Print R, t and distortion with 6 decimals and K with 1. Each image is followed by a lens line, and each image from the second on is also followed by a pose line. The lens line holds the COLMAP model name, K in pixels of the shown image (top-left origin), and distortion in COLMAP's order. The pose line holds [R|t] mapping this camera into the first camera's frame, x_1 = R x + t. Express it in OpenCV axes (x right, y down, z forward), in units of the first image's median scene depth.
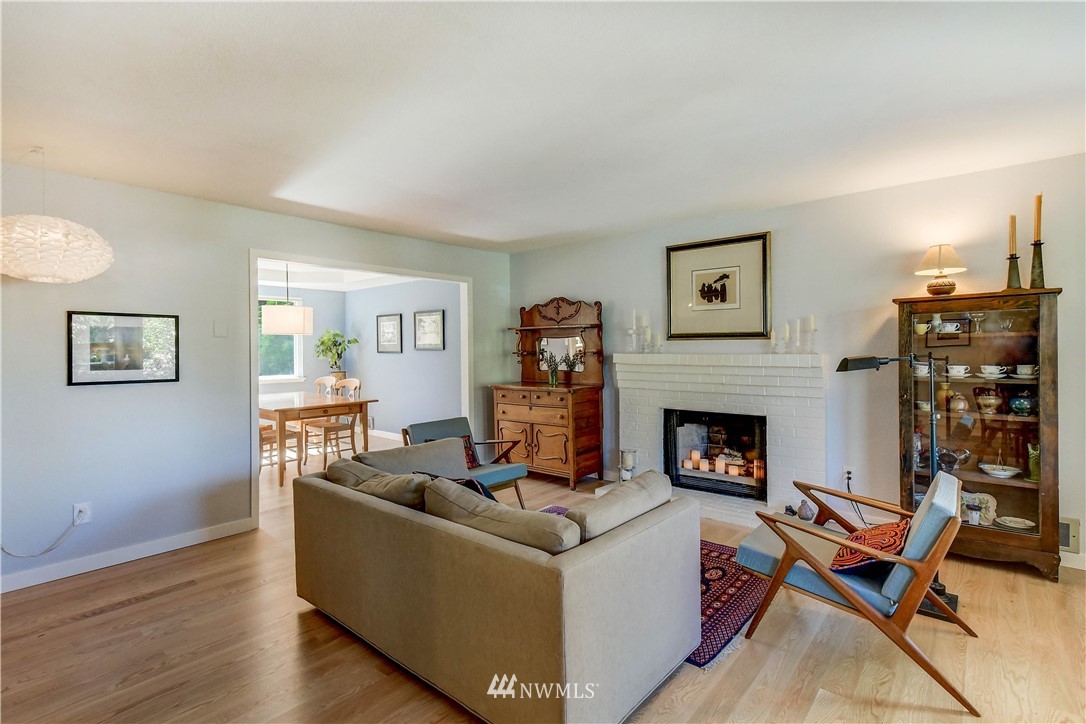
lens RADIAL K [[496.9, 0, 546.1], [0, 496.9, 355.7], [0, 0, 1]] dist [0.000621, 0.000110]
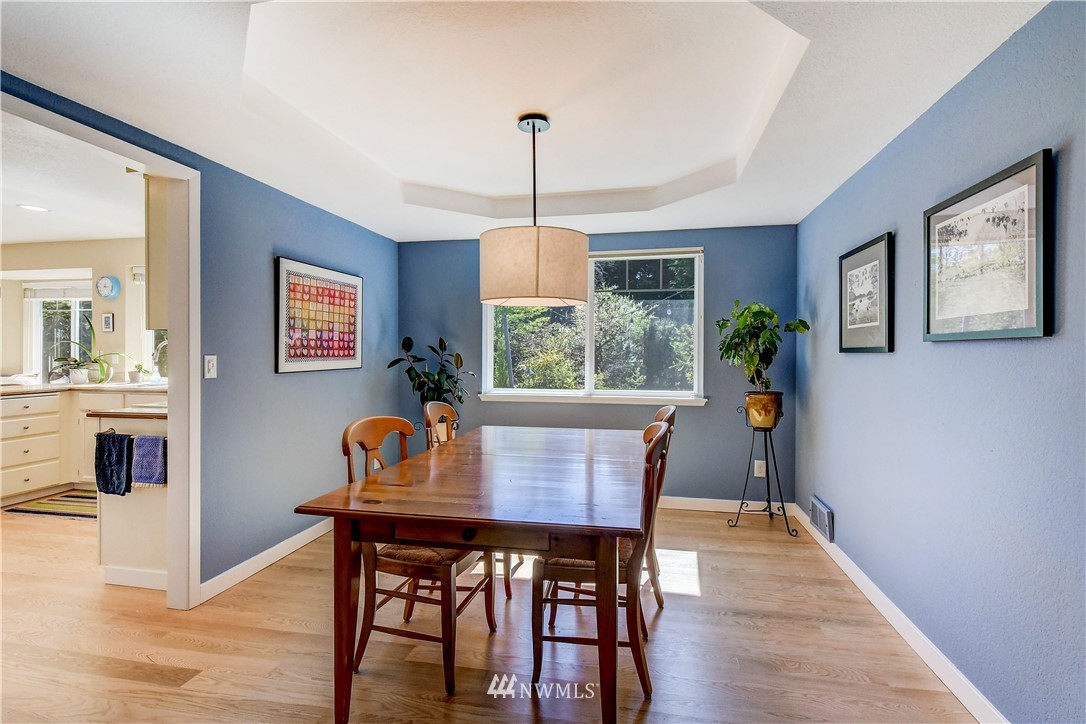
lens RADIAL K [[513.7, 0, 543.0], [0, 513.7, 362.0], [0, 0, 1]] dist [0.002485, 0.000580]
pose [[0.485703, 0.018737, -0.873923, -0.102518], [-0.017079, 0.999783, 0.011943, 0.001685], [0.873957, 0.009125, 0.485918, 0.623022]]
